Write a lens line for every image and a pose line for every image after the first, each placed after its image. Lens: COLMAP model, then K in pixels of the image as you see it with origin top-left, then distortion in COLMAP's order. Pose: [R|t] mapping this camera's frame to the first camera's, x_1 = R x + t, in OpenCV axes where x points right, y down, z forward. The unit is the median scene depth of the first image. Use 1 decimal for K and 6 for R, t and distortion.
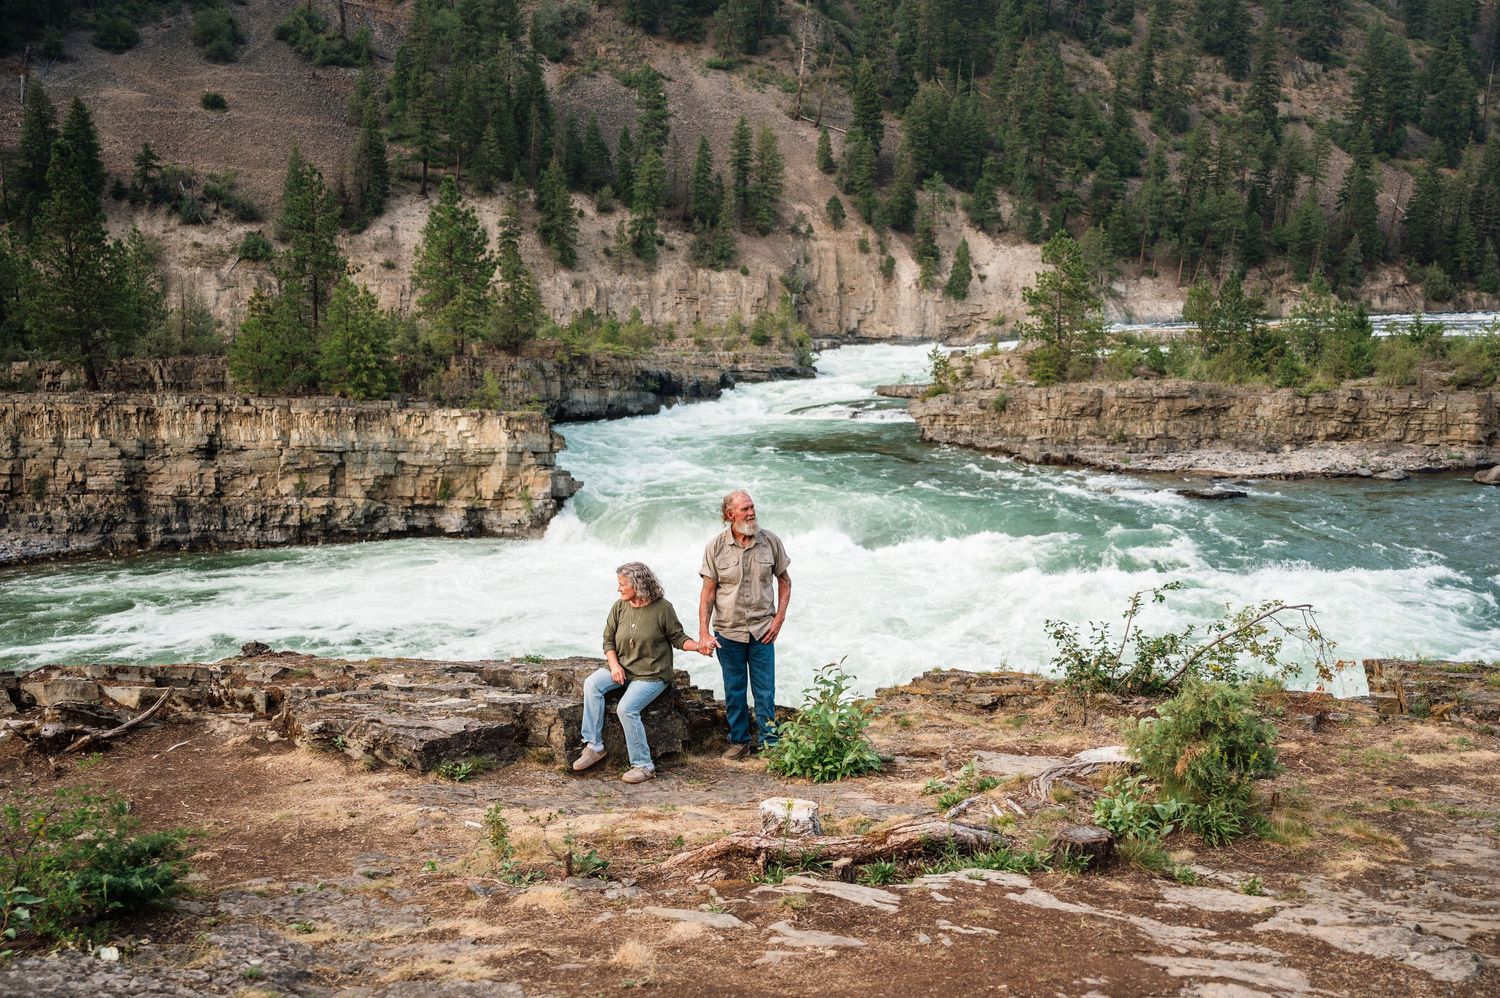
lens RADIAL K [[1277.4, 0, 750.0], [0, 1277.4, 499.0], [0, 0, 1]] dist [-0.007613, 0.009009]
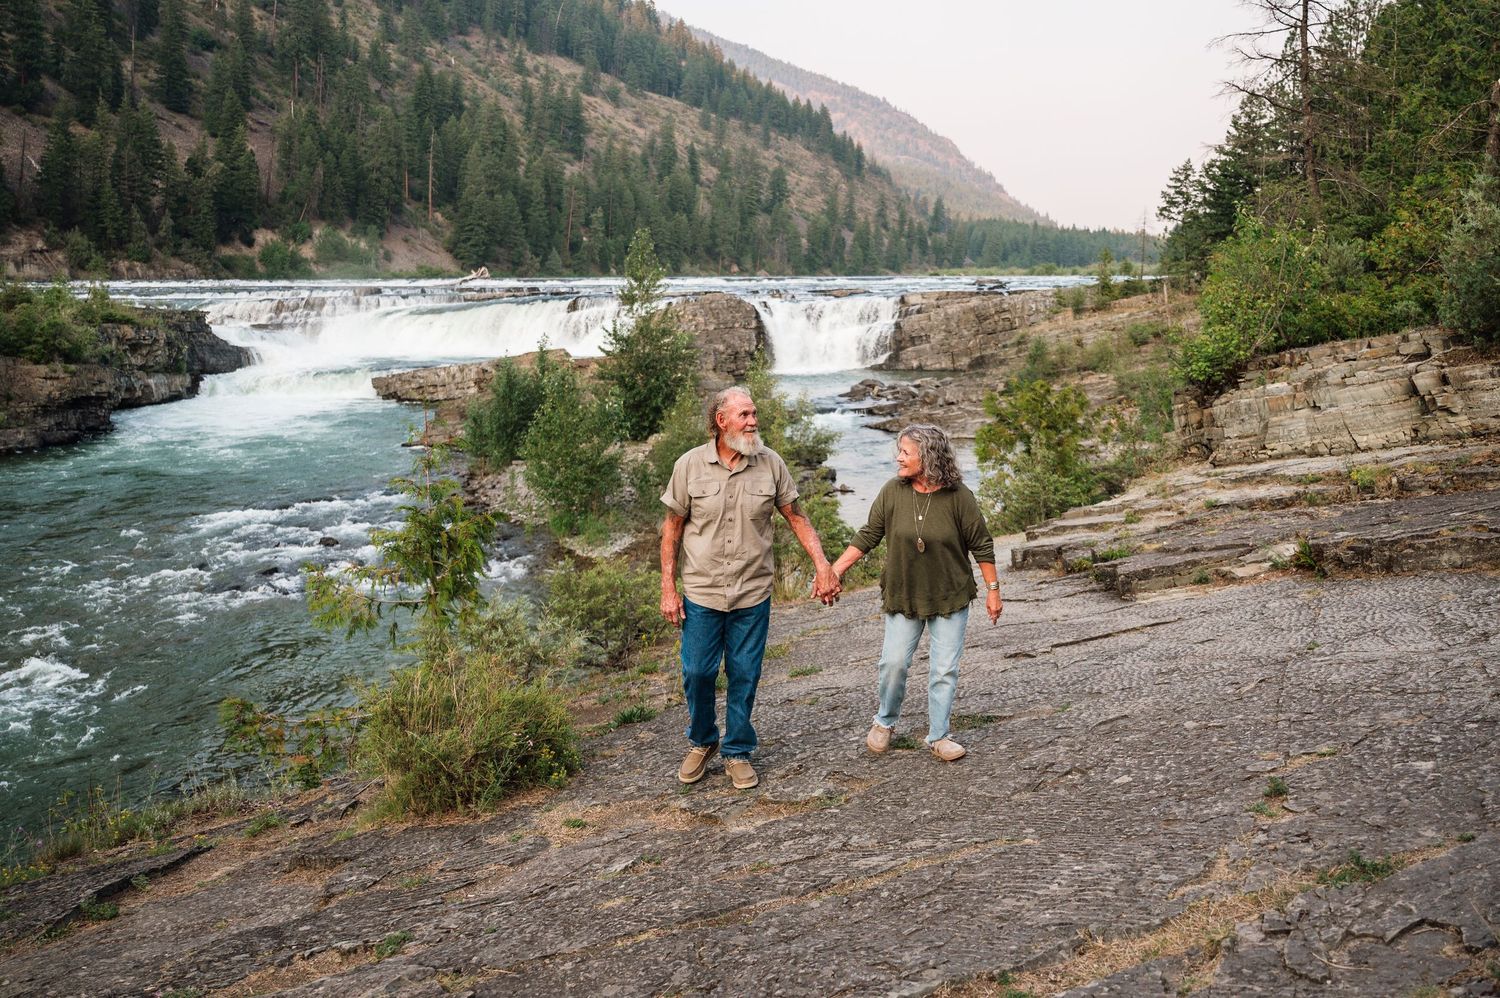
lens RADIAL K [[1274.6, 0, 844.5], [0, 1274.6, 472.1], [0, 0, 1]] dist [-0.006829, 0.010036]
pose [[0.558374, -0.109395, 0.822345, 0.275955], [0.110030, 0.992276, 0.057290, -0.002290], [-0.822260, 0.058493, 0.566098, 0.108428]]
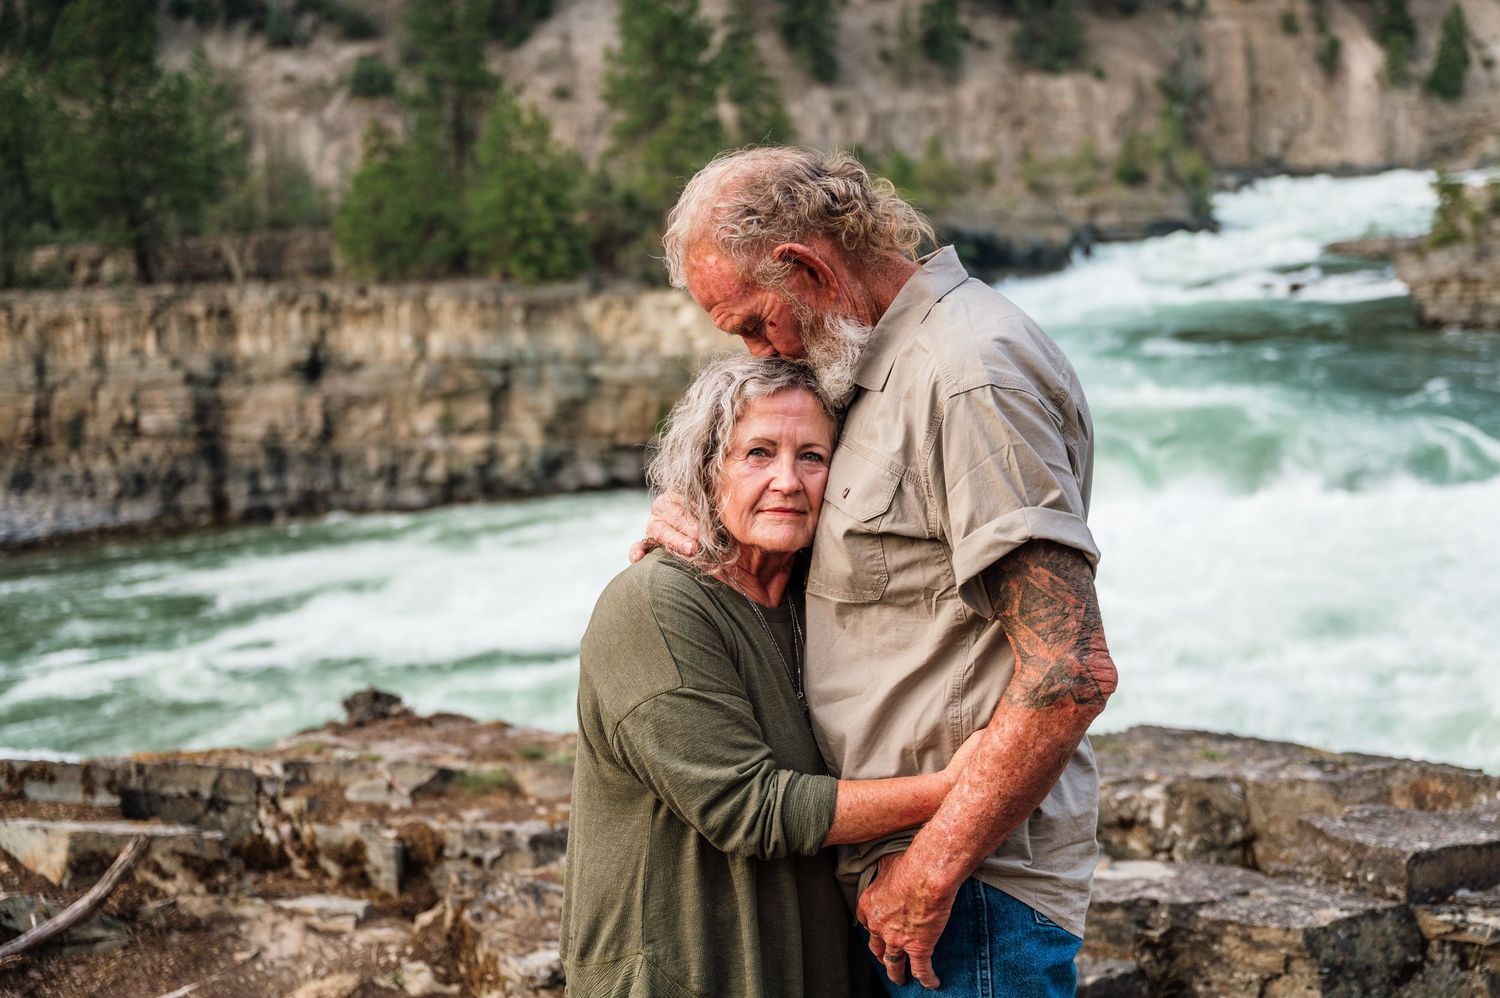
lens RADIAL K [[1924.5, 0, 750.0], [0, 1924.5, 499.0], [0, 0, 1]] dist [0.002477, -0.027519]
pose [[0.983334, -0.018497, -0.180865, -0.016995], [0.024269, 0.999263, 0.029750, 0.003831], [0.180181, -0.033644, 0.983058, 0.045706]]
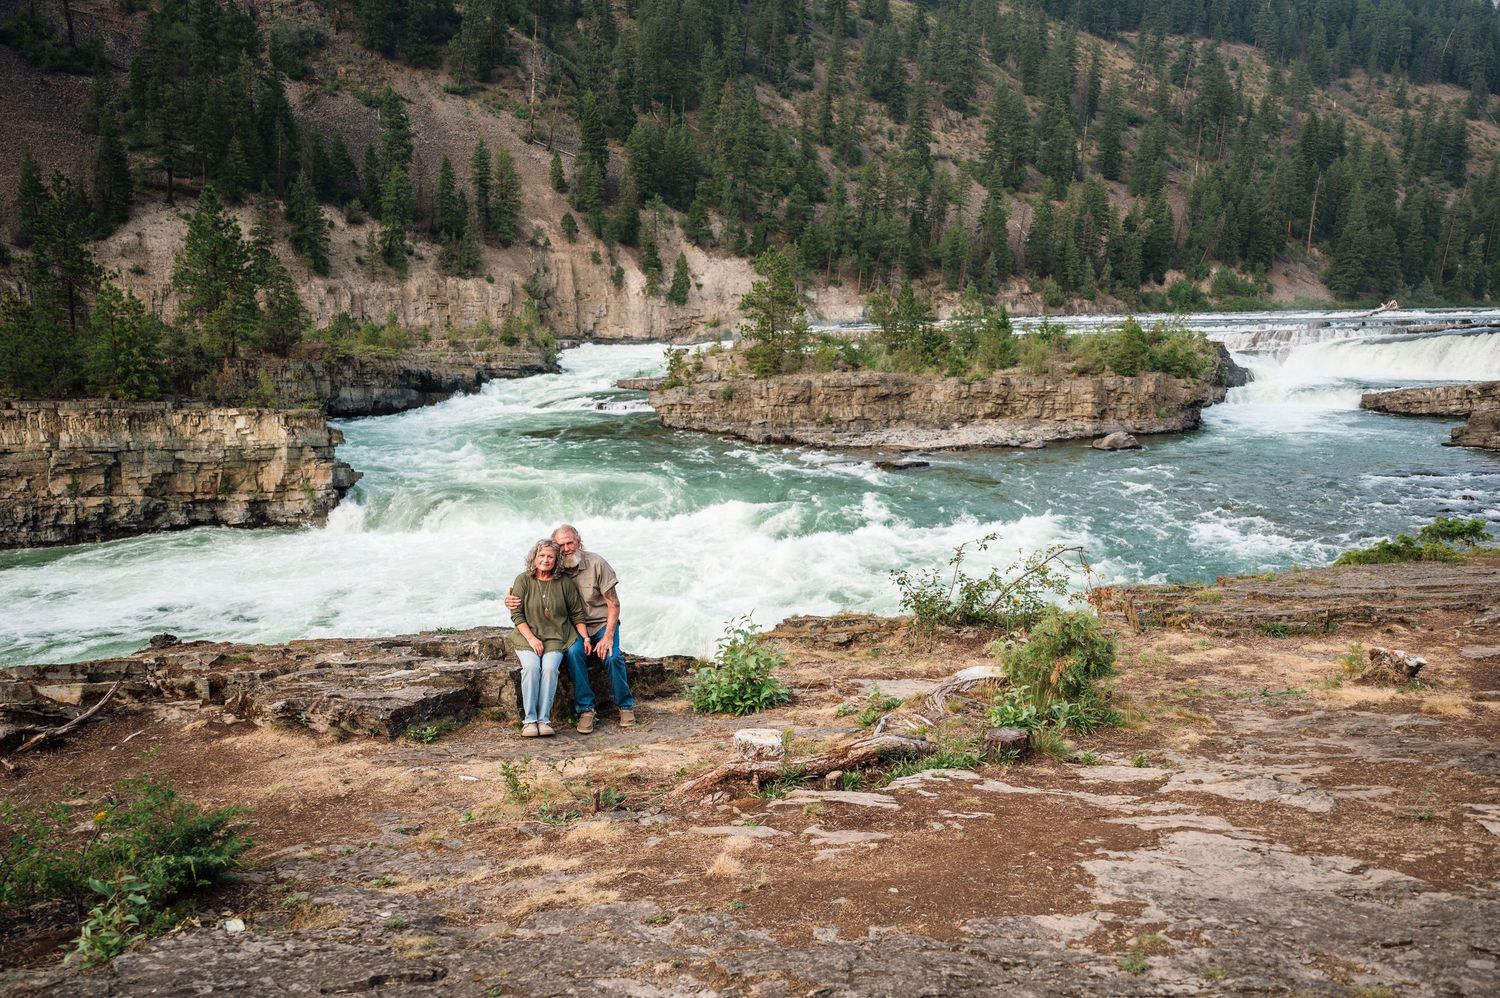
lens RADIAL K [[1096.9, 0, 772.8], [0, 1096.9, 525.4], [0, 0, 1]] dist [-0.000358, 0.003940]
pose [[0.969731, -0.047081, 0.239594, -0.013104], [0.036638, 0.998182, 0.047854, -0.000252], [-0.241411, -0.037627, 0.969693, 0.000654]]
